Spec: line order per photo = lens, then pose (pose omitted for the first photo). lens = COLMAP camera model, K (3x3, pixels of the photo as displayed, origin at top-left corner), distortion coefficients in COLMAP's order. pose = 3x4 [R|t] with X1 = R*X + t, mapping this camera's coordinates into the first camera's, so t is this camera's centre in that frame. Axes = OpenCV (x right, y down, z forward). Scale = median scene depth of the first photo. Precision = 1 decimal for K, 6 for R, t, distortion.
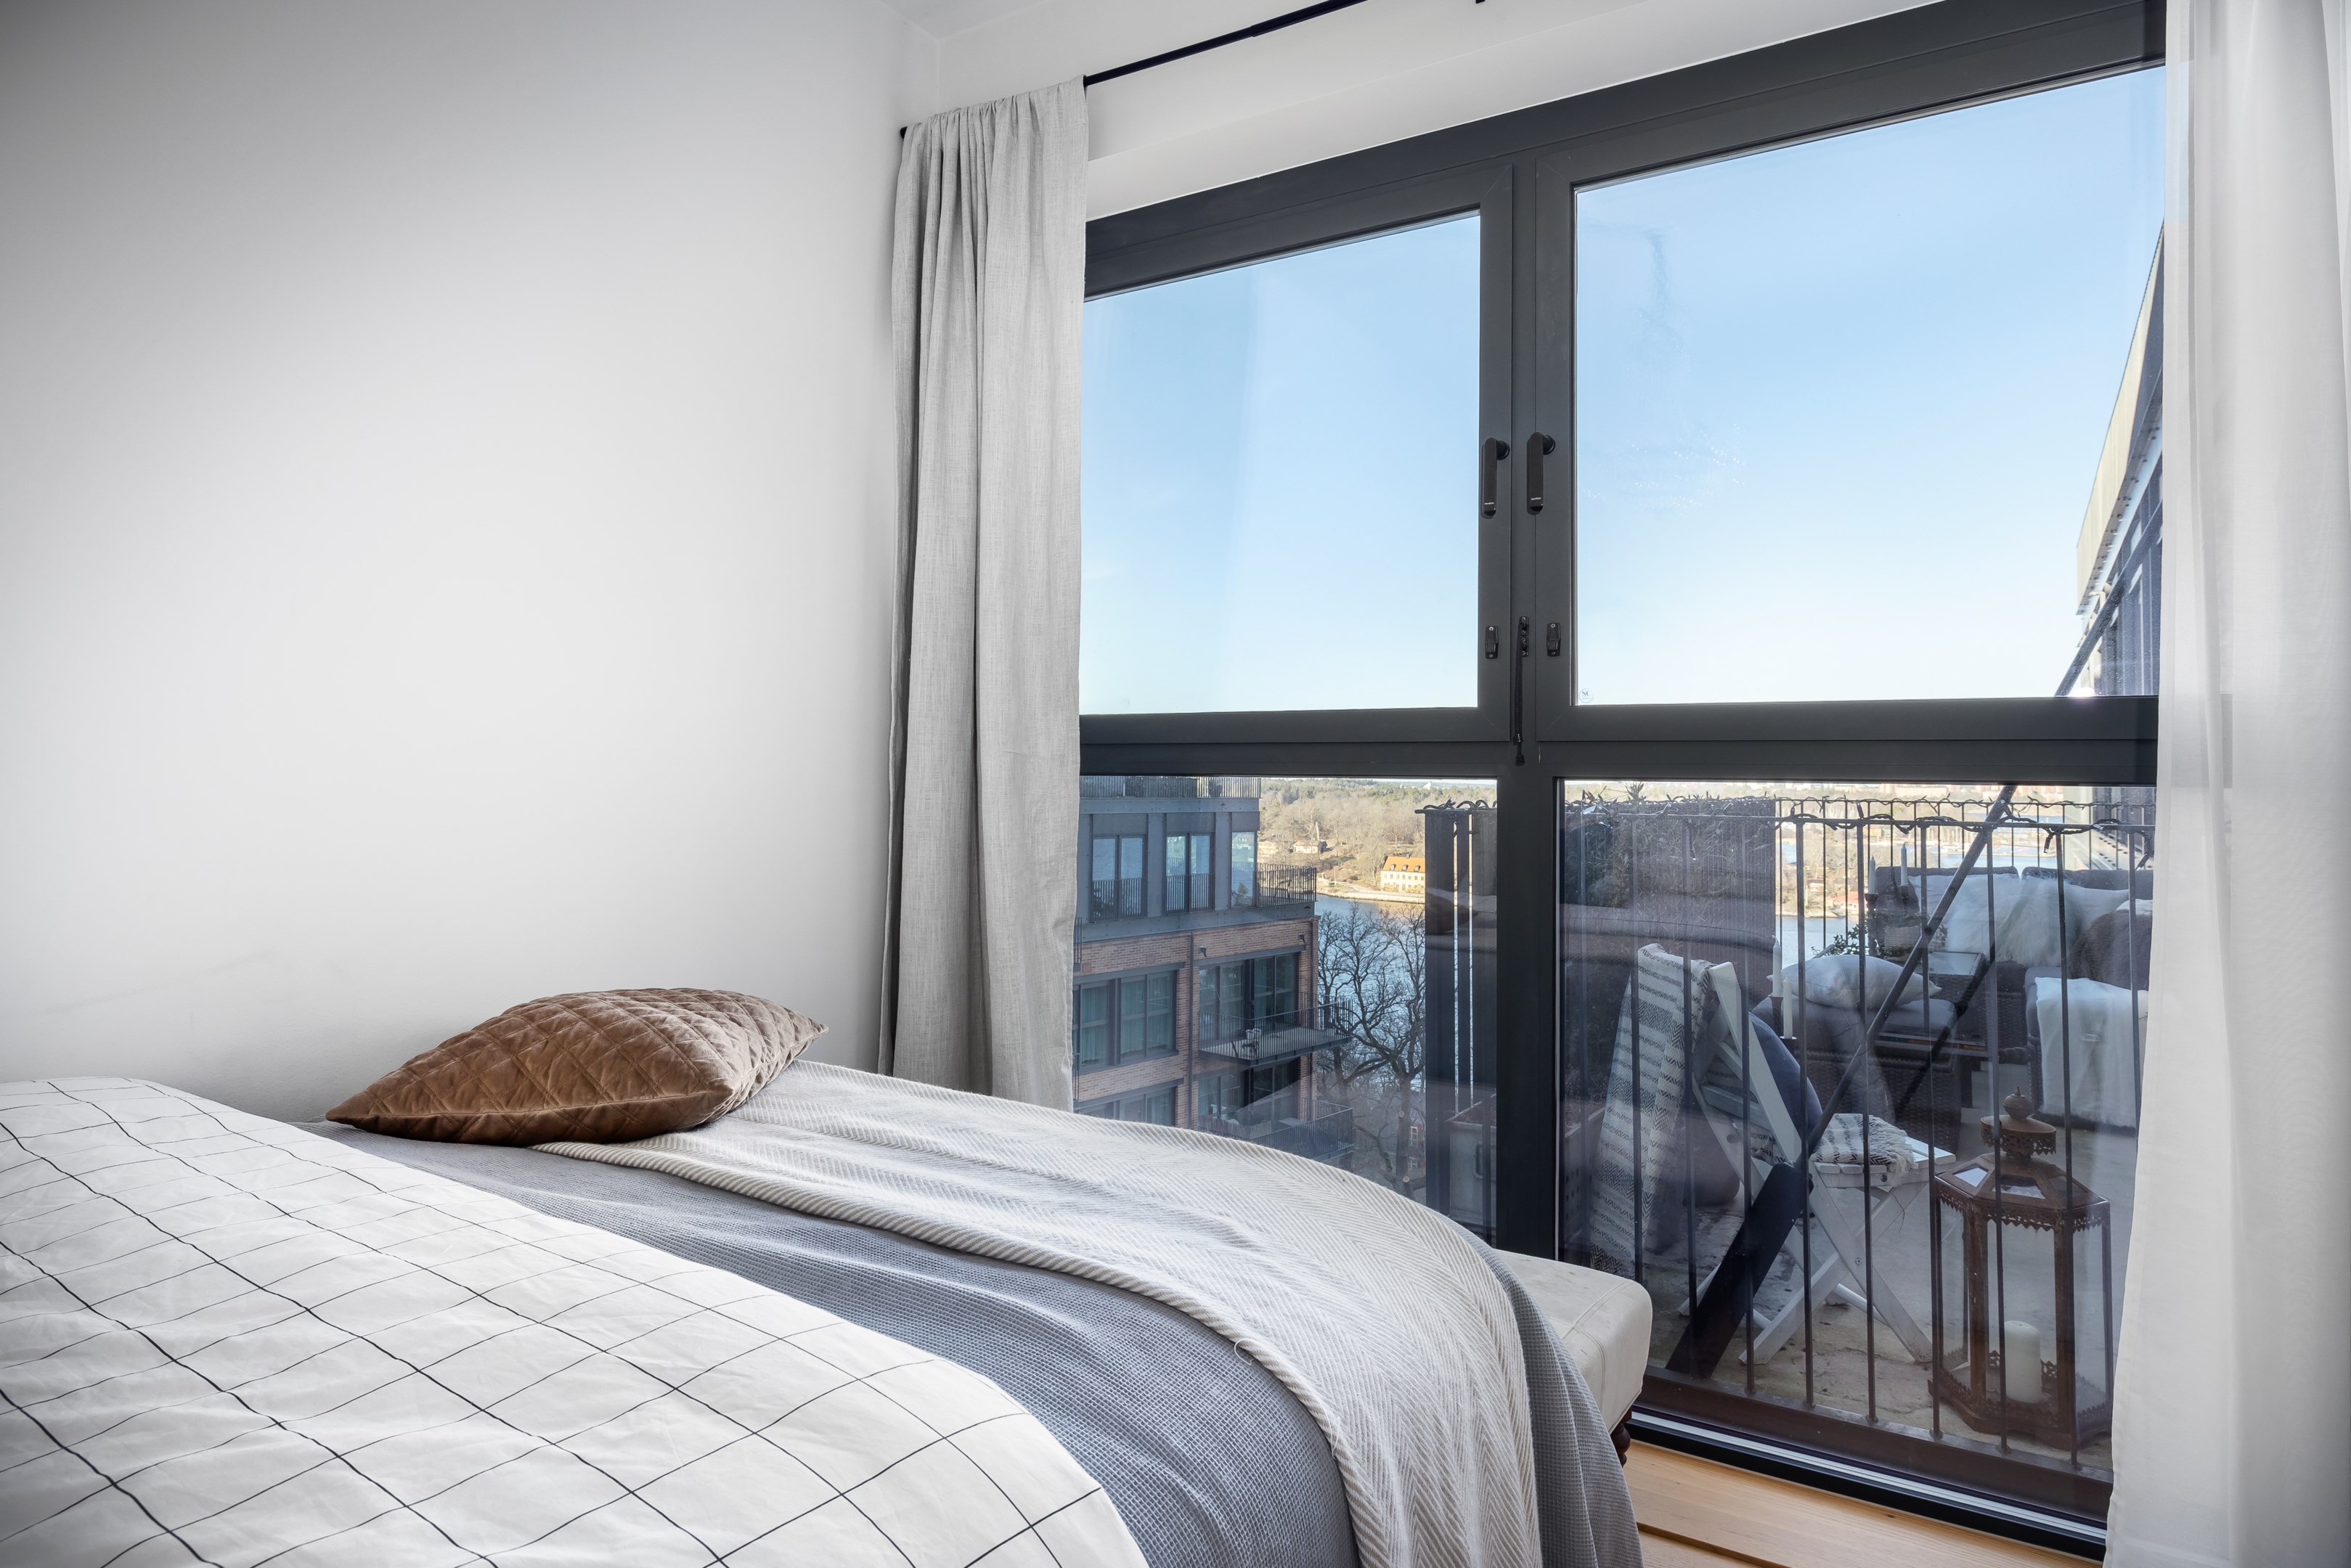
lens RADIAL K [[1372.3, 0, 1175.5], [0, 1372.3, 784.0], [0, 0, 1]] dist [-0.004310, -0.000744]
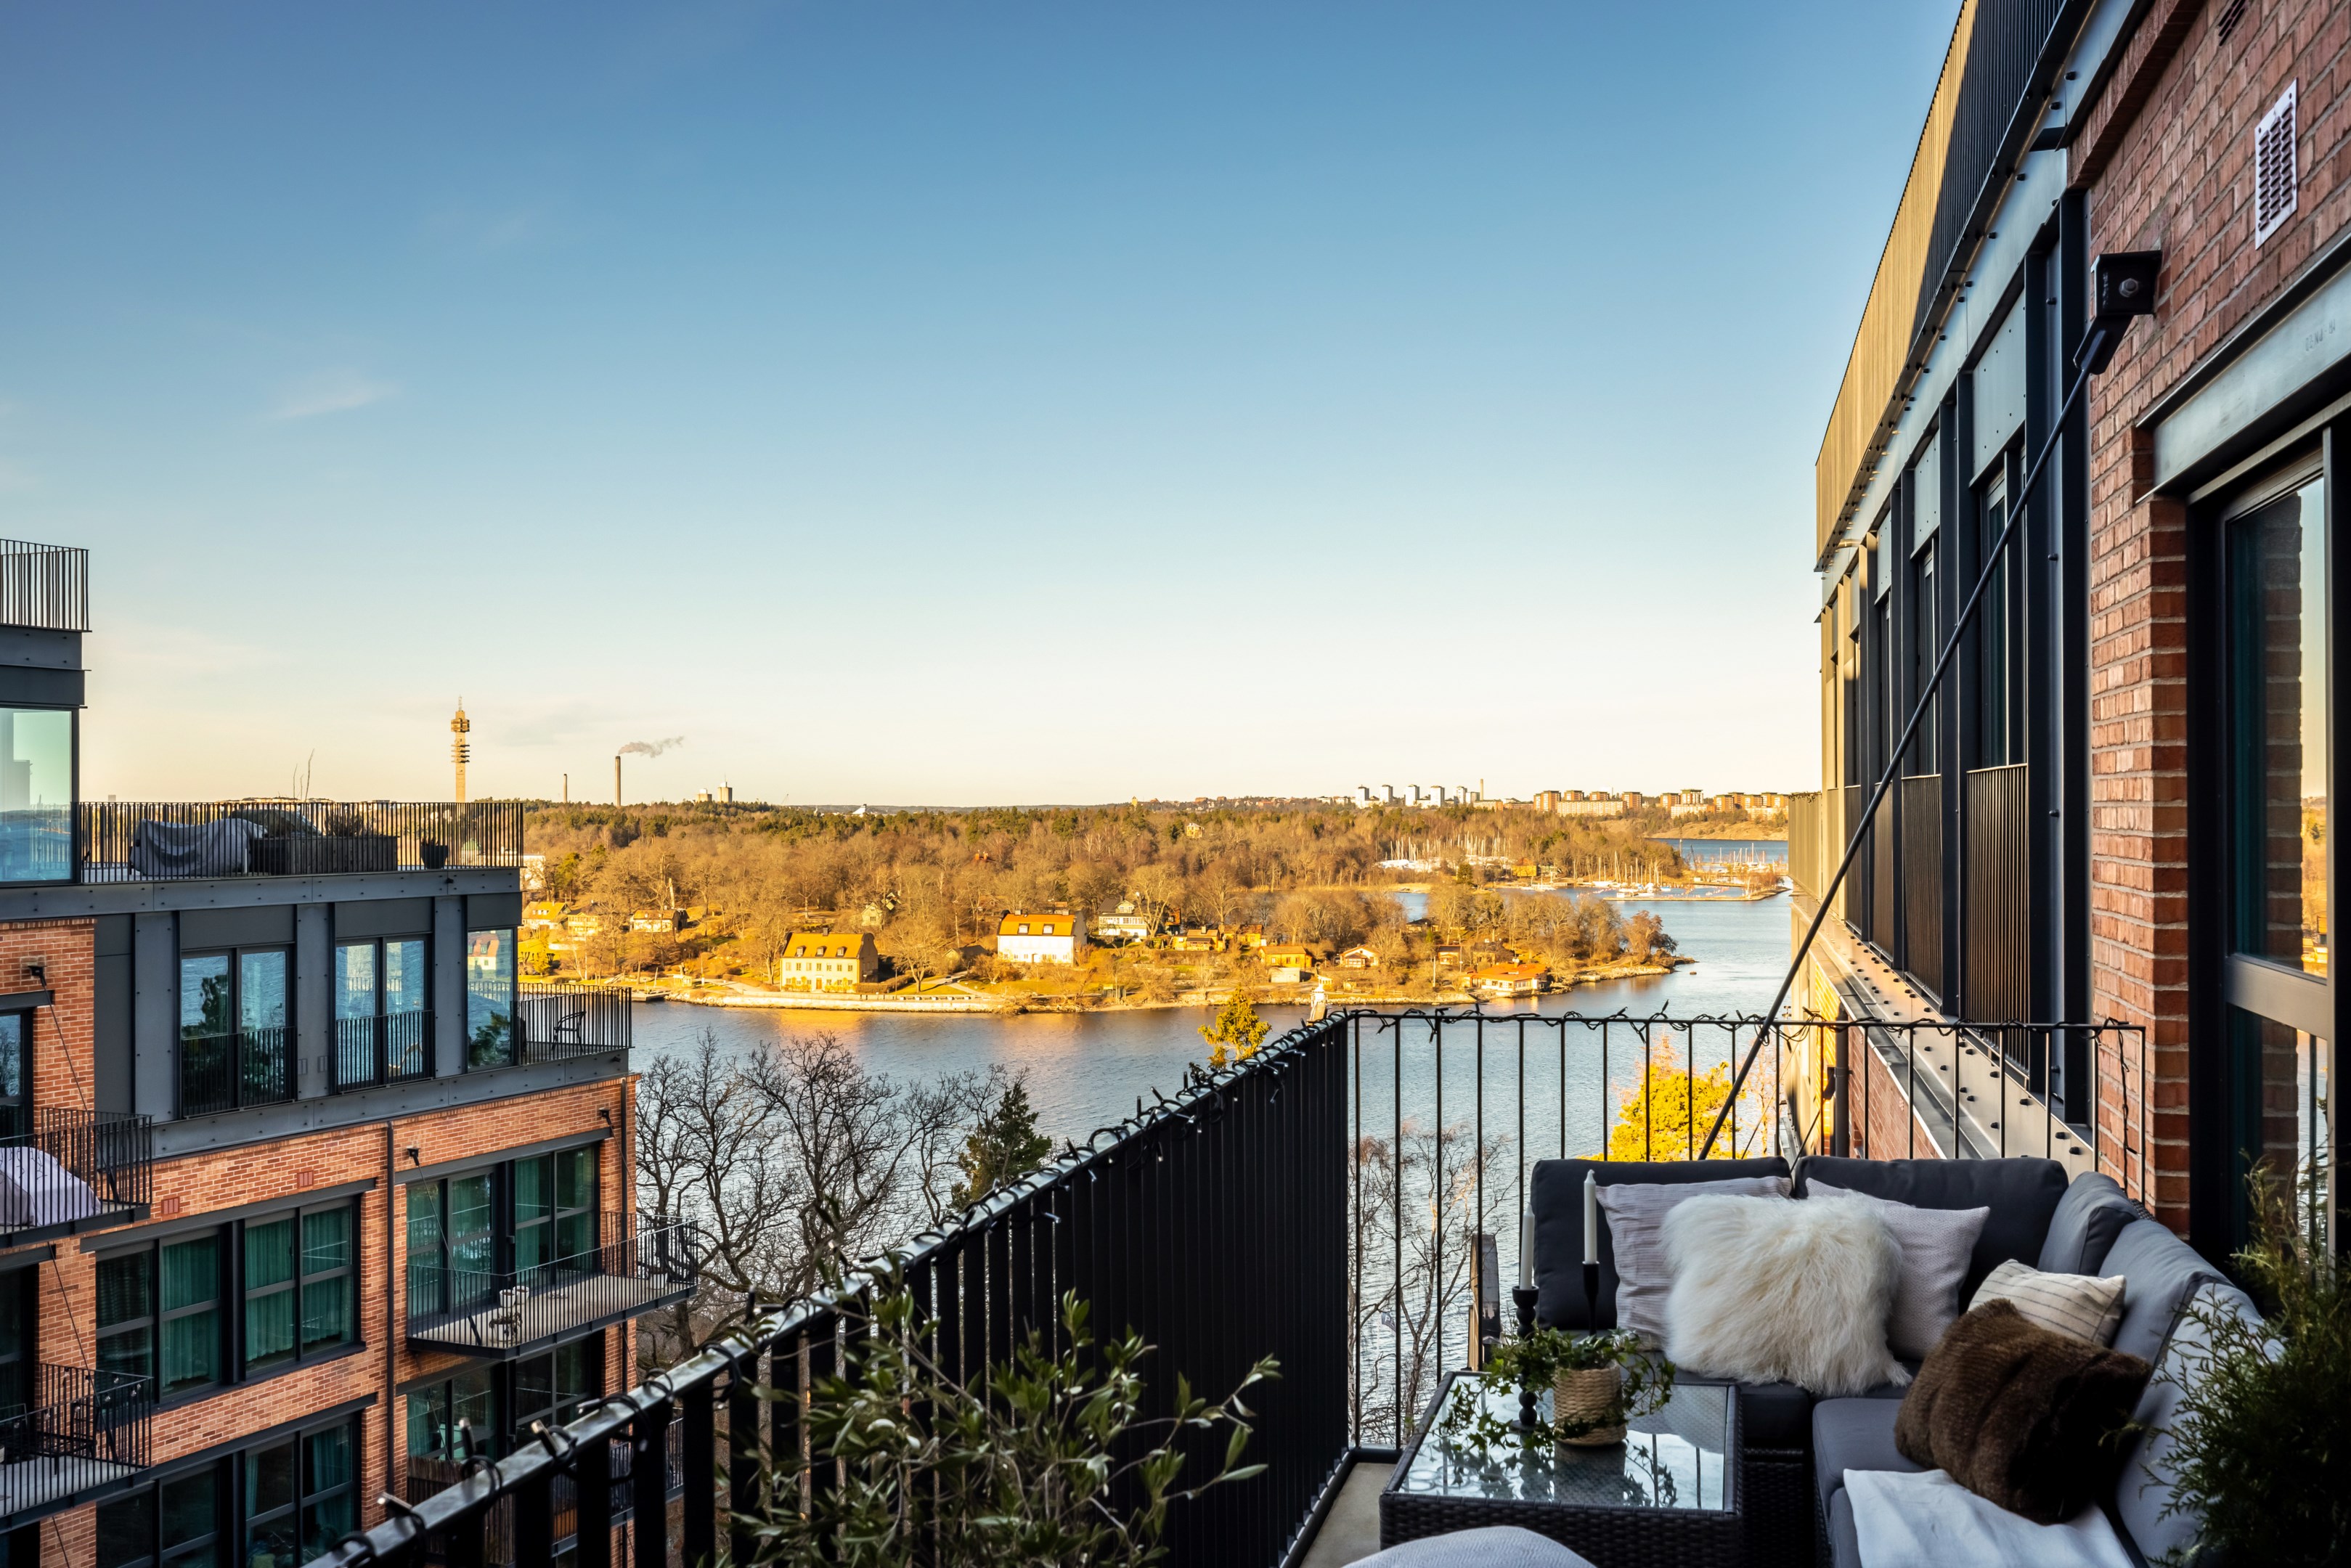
lens RADIAL K [[2003.9, 0, 1175.5], [0, 2003.9, 784.0], [0, 0, 1]] dist [0.002373, 0.001430]
pose [[0.956338, -0.017667, 0.291728, 0.079539], [0.011383, 0.999665, 0.023224, -0.039572], [-0.292040, -0.018889, 0.956219, 0.155176]]
